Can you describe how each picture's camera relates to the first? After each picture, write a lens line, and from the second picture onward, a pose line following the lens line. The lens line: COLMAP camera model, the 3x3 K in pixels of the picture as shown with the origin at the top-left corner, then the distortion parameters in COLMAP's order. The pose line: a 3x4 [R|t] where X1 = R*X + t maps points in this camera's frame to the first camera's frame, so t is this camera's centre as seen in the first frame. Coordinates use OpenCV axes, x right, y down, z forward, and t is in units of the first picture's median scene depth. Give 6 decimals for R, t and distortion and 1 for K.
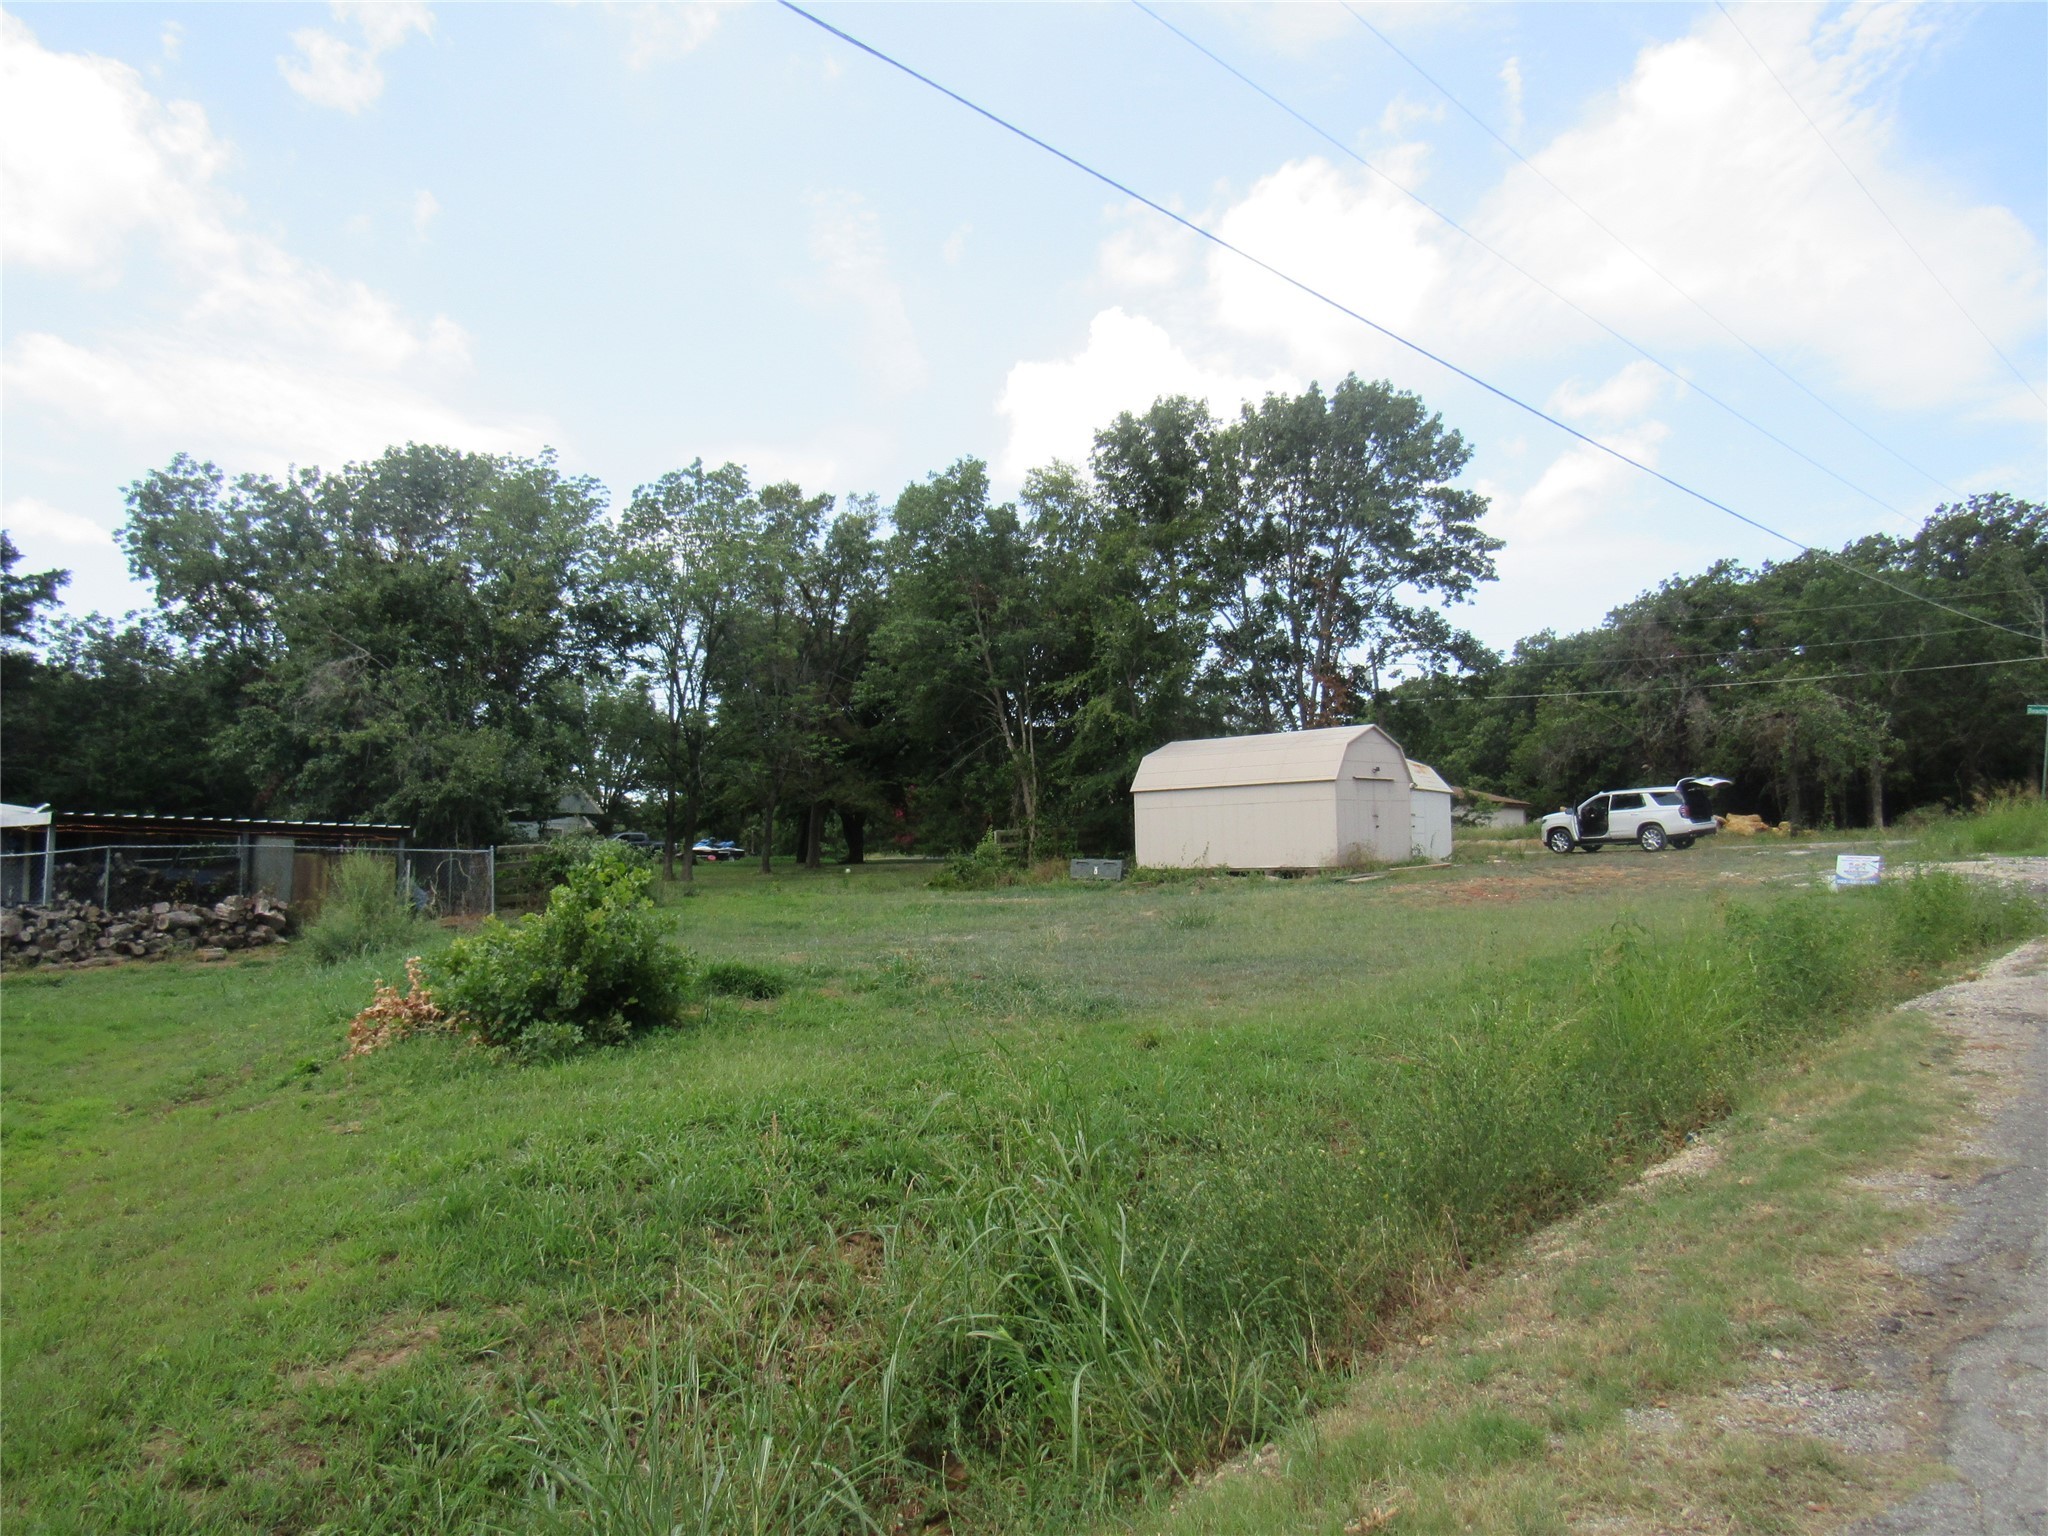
lens RADIAL K [[1496.0, 0, 1024.0], [0, 1496.0, 768.0], [0, 0, 1]] dist [-0.059336, 0.007408]
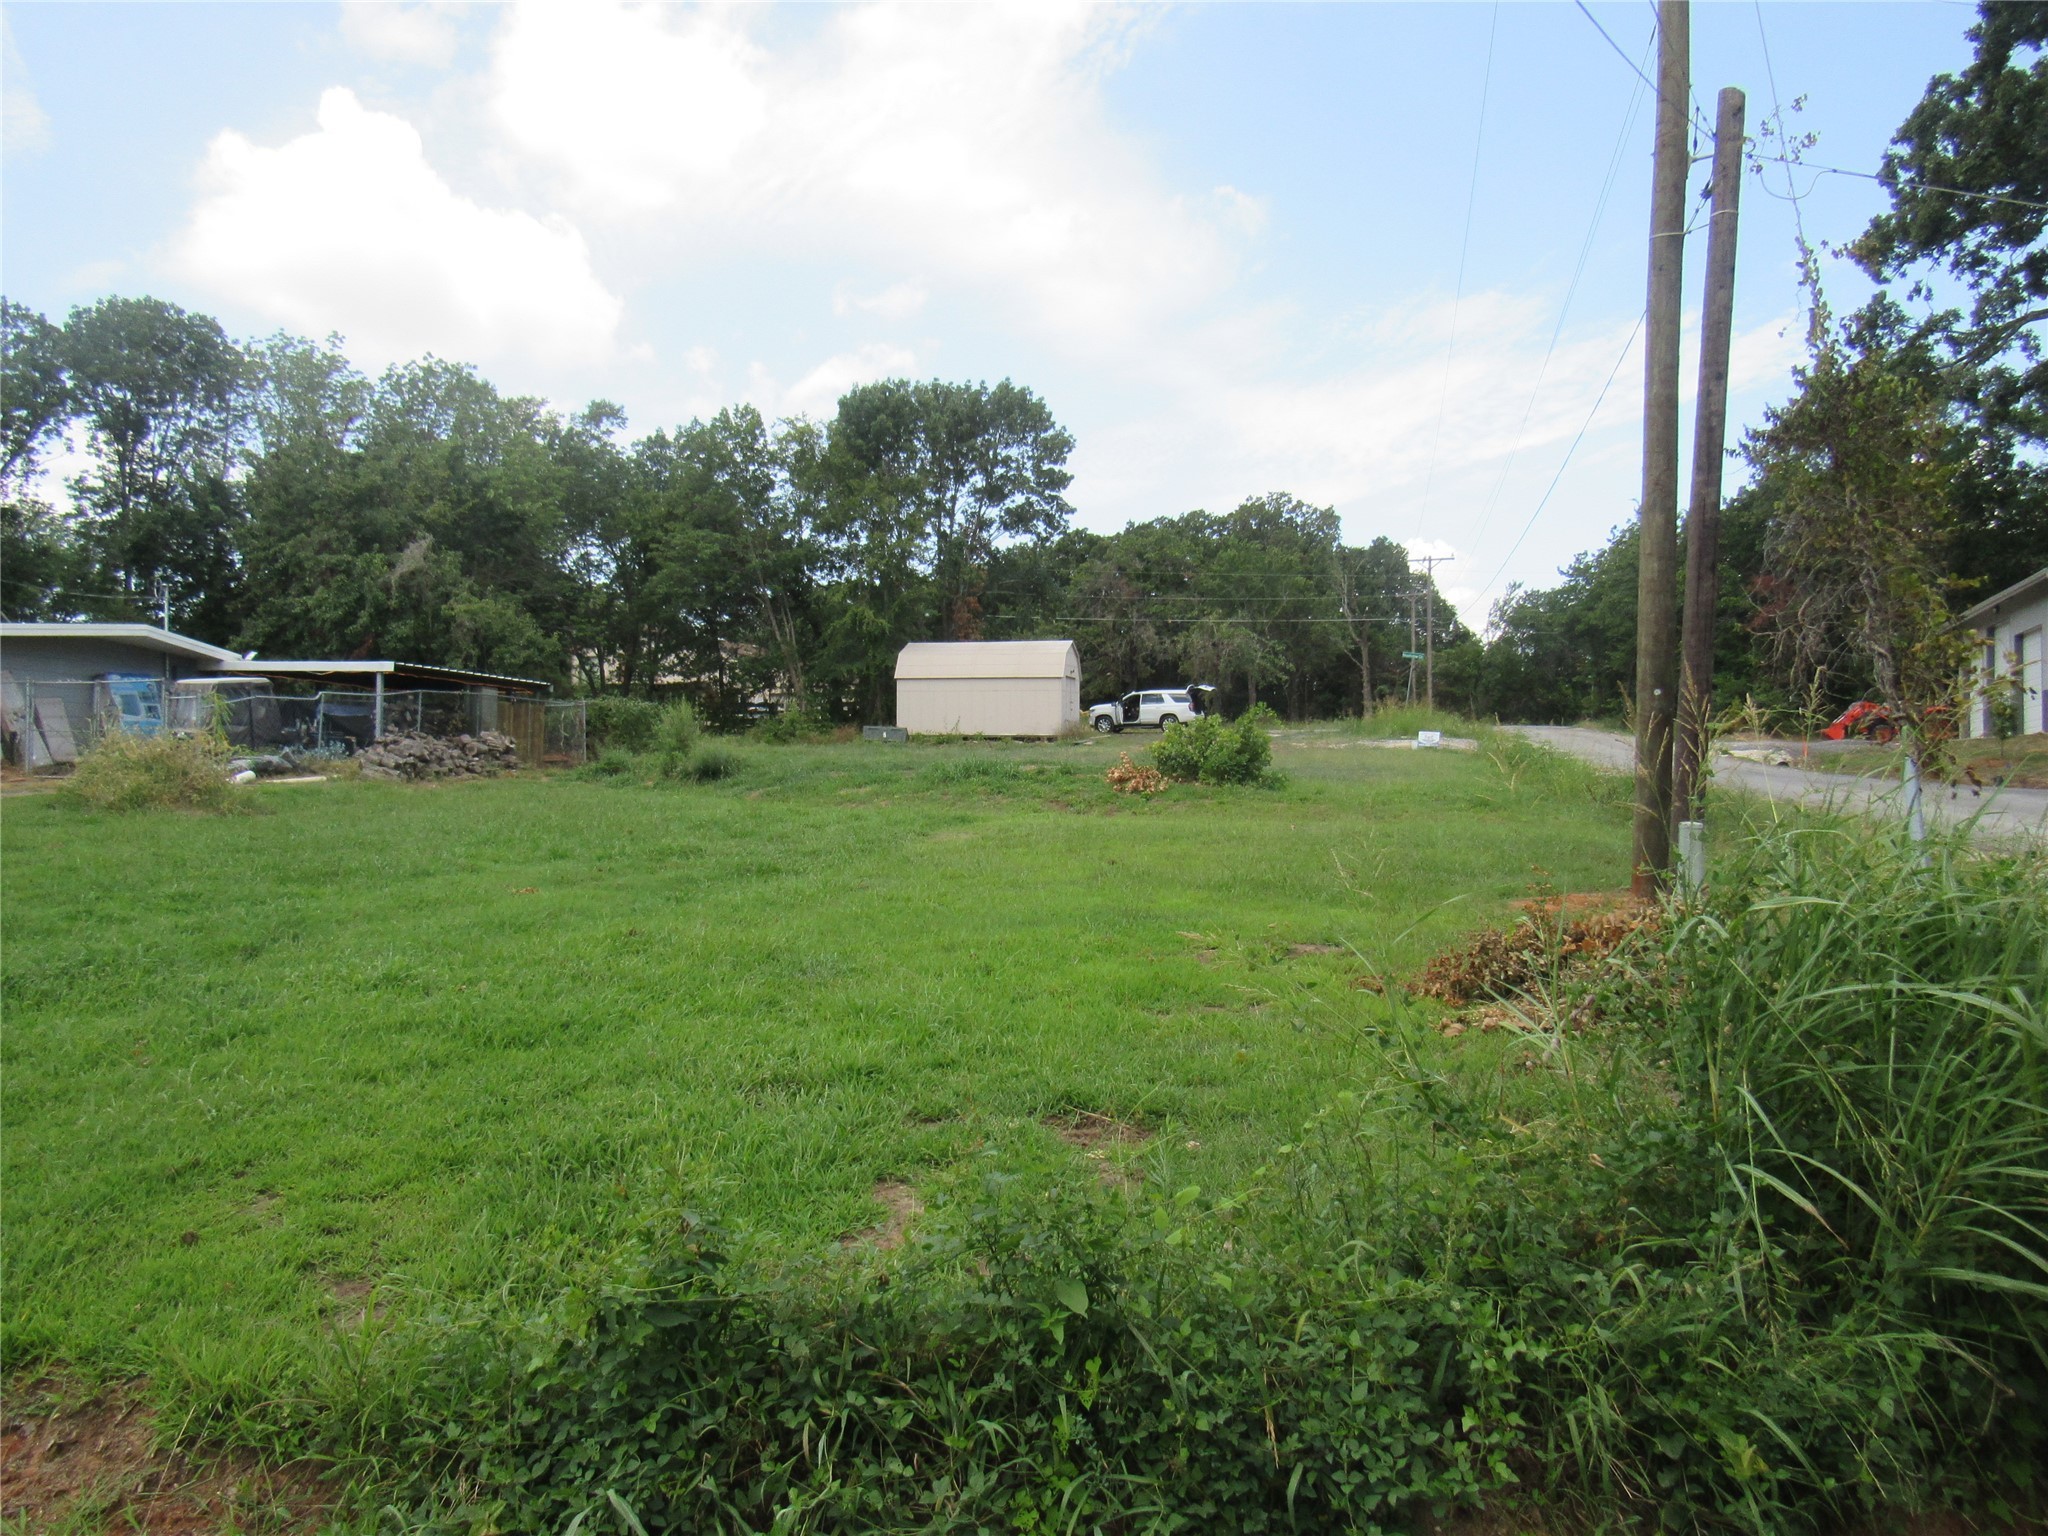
lens RADIAL K [[1496.0, 0, 1024.0], [0, 1496.0, 768.0], [0, 0, 1]] dist [-0.059336, 0.007408]
pose [[0.856565, 0.012733, 0.515881, -0.470018], [-0.050173, 0.997014, 0.058699, 0.010707], [-0.513593, -0.076163, 0.854647, -0.204205]]
